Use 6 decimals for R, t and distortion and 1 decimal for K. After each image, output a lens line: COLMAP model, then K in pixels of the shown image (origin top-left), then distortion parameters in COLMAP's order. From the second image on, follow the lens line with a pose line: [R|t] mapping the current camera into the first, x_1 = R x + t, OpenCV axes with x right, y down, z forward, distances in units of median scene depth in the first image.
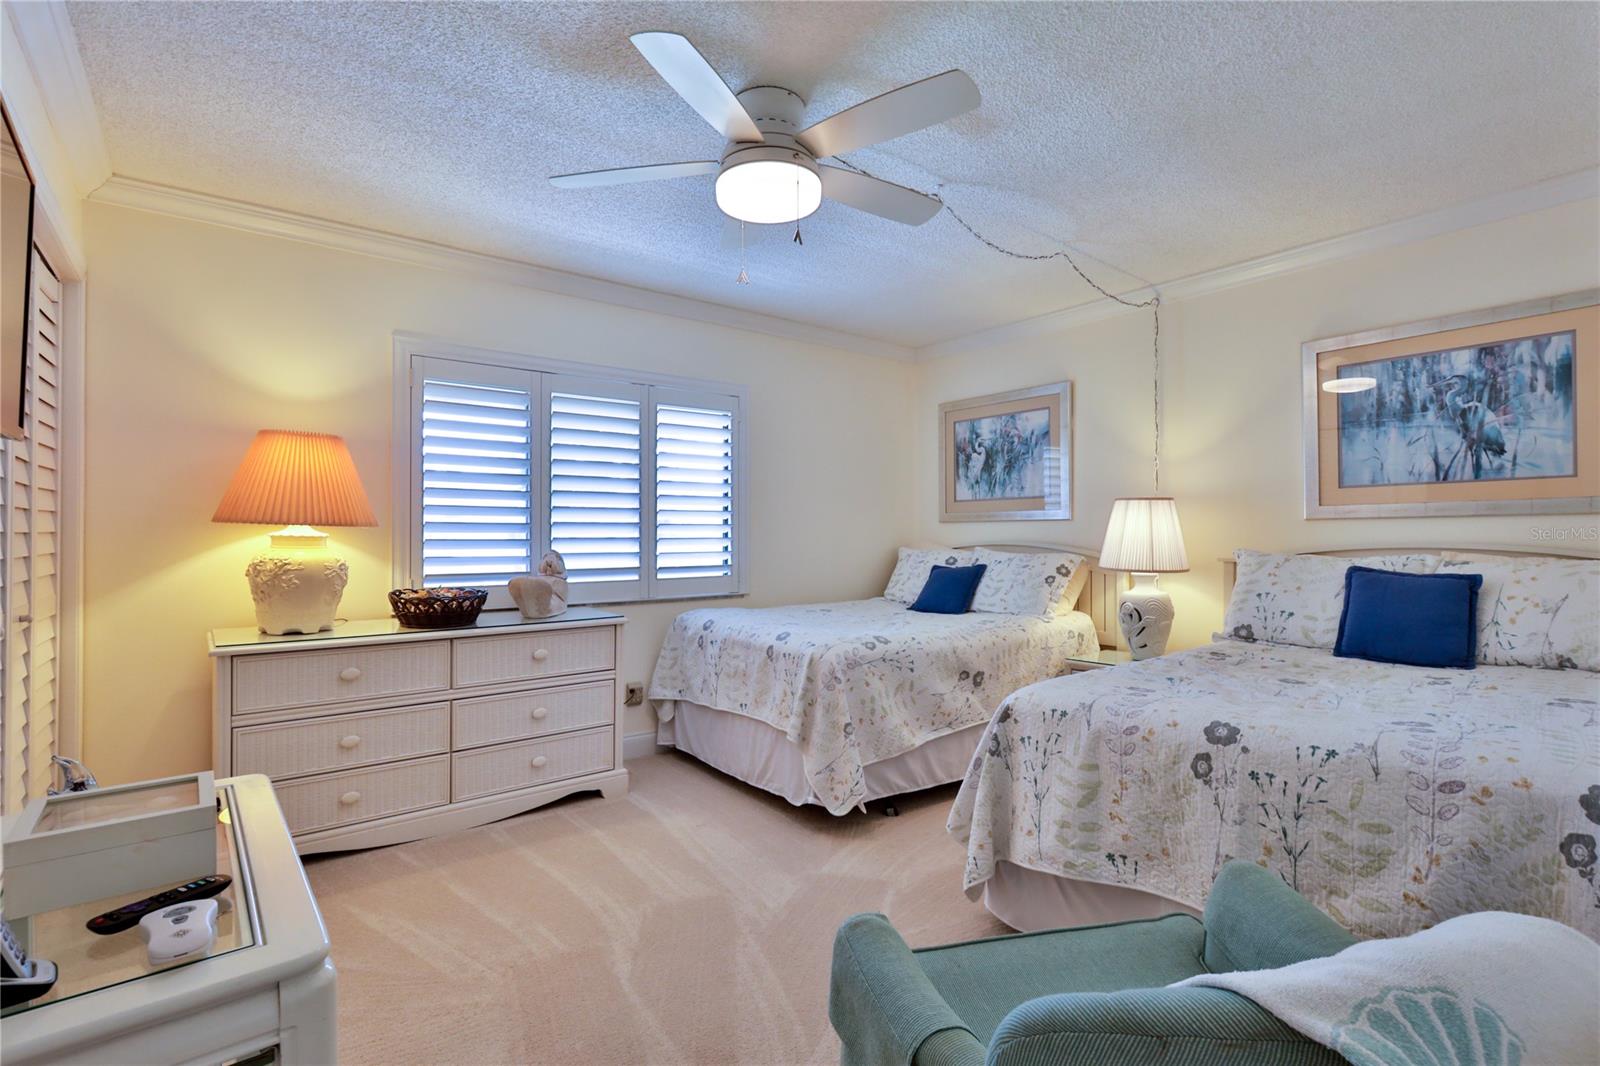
lens RADIAL K [[776.7, 0, 798.2], [0, 776.7, 535.6], [0, 0, 1]] dist [-0.016141, 0.008768]
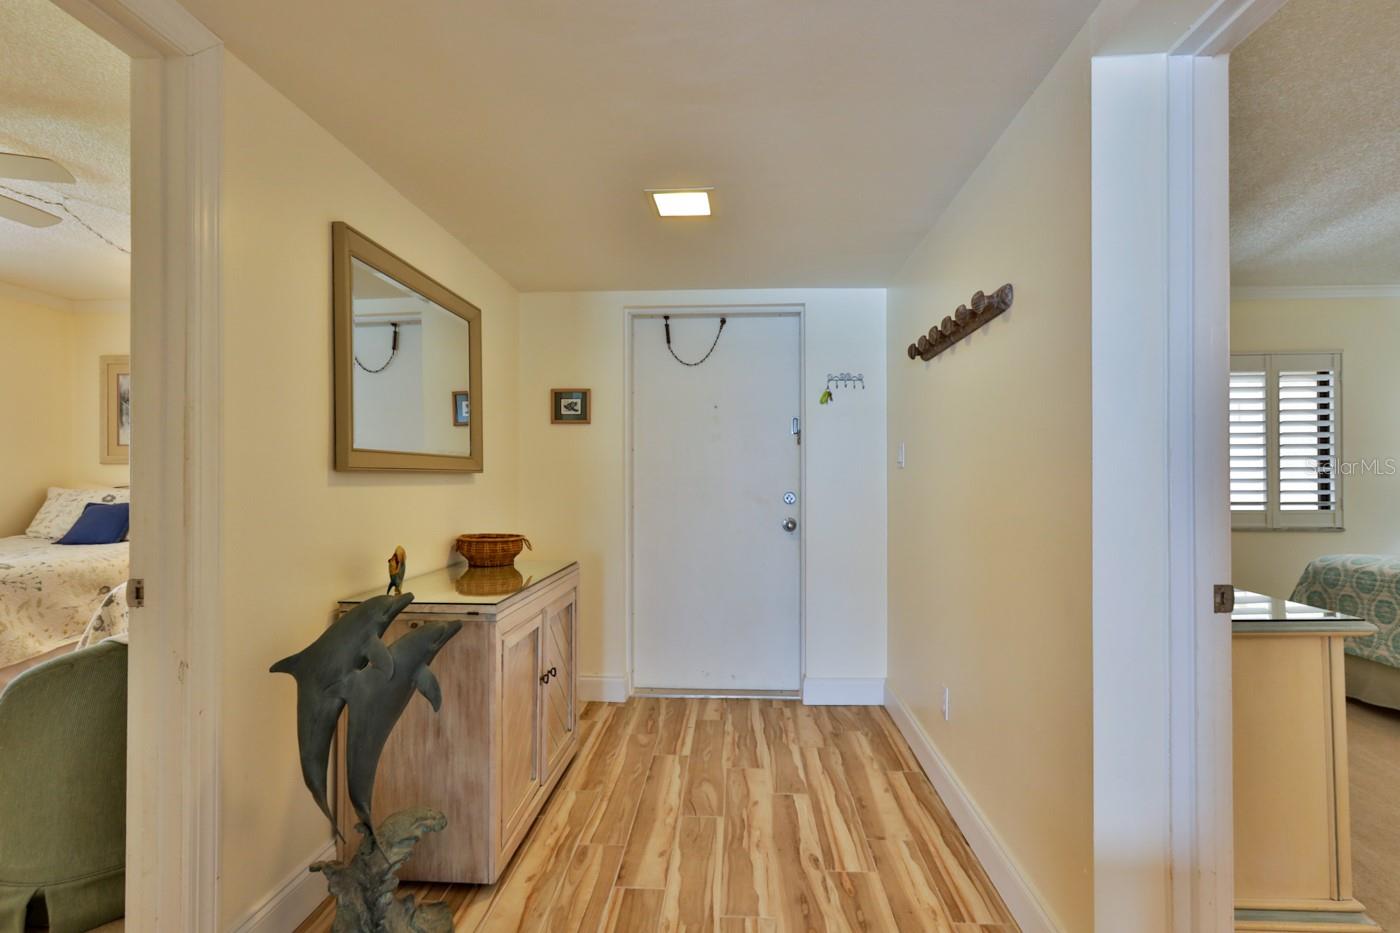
lens RADIAL K [[679.6, 0, 698.4], [0, 679.6, 468.8], [0, 0, 1]] dist [-0.016141, 0.008768]
pose [[0.655049, 0.006666, 0.755557, 0.017860], [0.002218, 0.999940, -0.010745, 0.002156], [-0.755583, 0.008714, 0.654995, -0.292790]]
